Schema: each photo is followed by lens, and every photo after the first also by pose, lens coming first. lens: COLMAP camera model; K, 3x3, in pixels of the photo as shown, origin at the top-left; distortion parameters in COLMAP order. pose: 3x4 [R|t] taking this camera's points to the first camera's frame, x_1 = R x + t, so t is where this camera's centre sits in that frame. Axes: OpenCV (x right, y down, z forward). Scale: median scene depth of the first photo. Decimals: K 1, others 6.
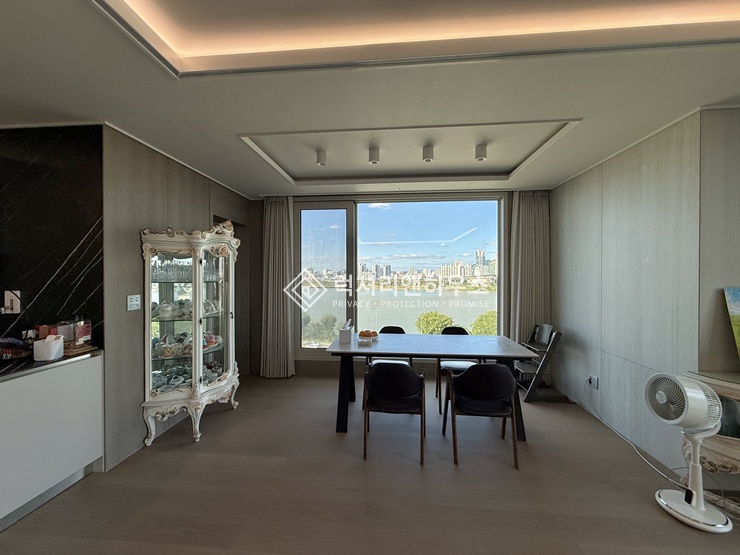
lens RADIAL K [[295.3, 0, 366.0], [0, 295.3, 278.2], [0, 0, 1]] dist [-0.002052, 0.000085]
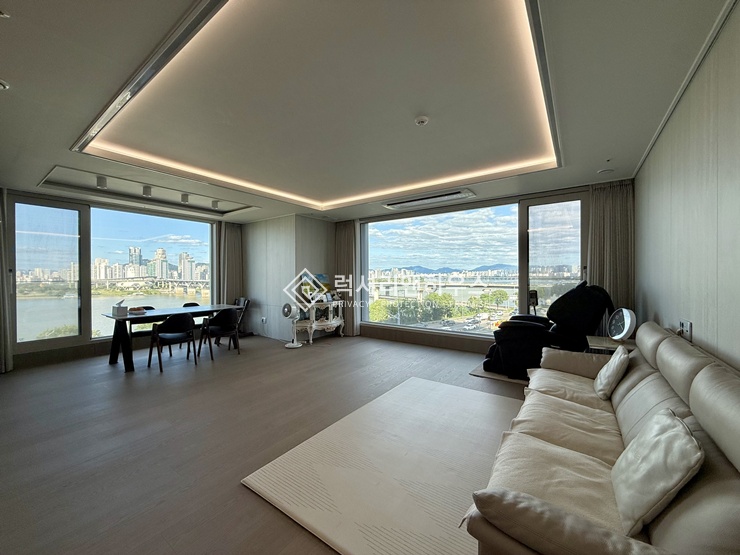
lens RADIAL K [[295.3, 0, 369.9], [0, 295.3, 275.9], [0, 0, 1]] dist [-0.002052, 0.000085]
pose [[0.507710, -0.001268, 0.861527, -0.829068], [0.012429, 0.999906, -0.005853, 0.058935], [-0.861438, 0.013679, 0.507678, -0.912216]]
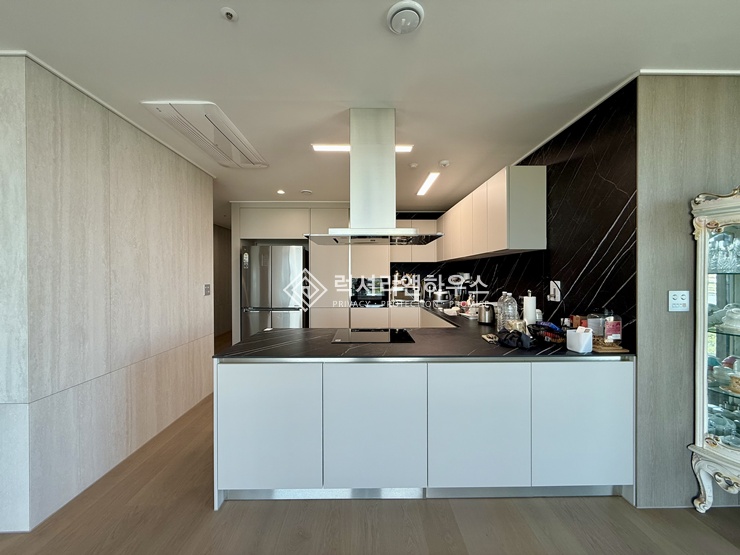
lens RADIAL K [[295.3, 0, 370.0], [0, 295.3, 276.2], [0, 0, 1]] dist [-0.002052, 0.000085]
pose [[0.107420, 0.004907, -0.994202, -0.143640], [-0.004659, 0.999979, 0.004432, 0.021196], [0.994203, 0.004156, 0.107441, 0.161730]]
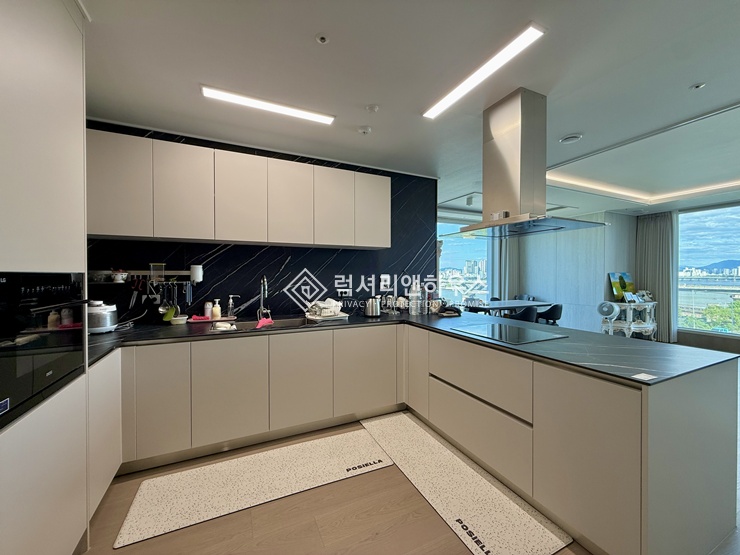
lens RADIAL K [[295.3, 0, 368.0], [0, 295.3, 277.6], [0, 0, 1]] dist [-0.002052, 0.000085]
pose [[0.866414, -0.004728, 0.499305, -1.846941], [0.002023, 0.999980, 0.005958, 0.046801], [-0.499323, -0.004152, 0.866406, -0.274850]]
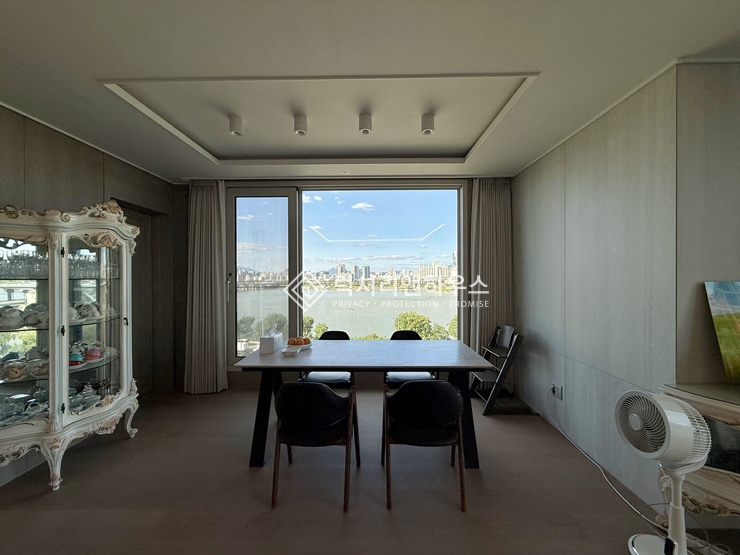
lens RADIAL K [[295.3, 0, 366.3], [0, 295.3, 278.4], [0, 0, 1]] dist [-0.002052, 0.000085]
pose [[0.997424, -0.003604, 0.071643, 0.173425], [0.003774, 0.999990, -0.002227, 0.017568], [-0.071634, 0.002491, 0.997428, 0.198777]]
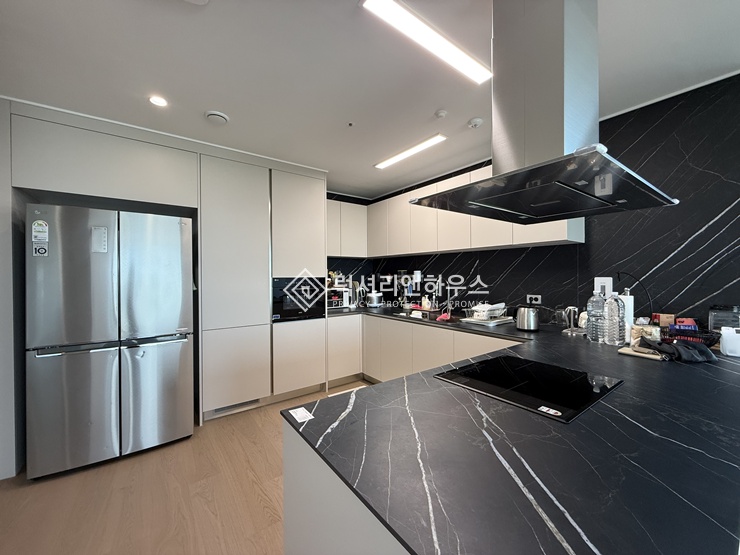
lens RADIAL K [[295.3, 0, 372.3], [0, 295.3, 277.7], [0, 0, 1]] dist [-0.002052, 0.000085]
pose [[0.666283, 0.004496, -0.745685, -0.868440], [0.000042, 0.999982, 0.006067, 0.034503], [0.745699, -0.004074, 0.666271, -0.264605]]
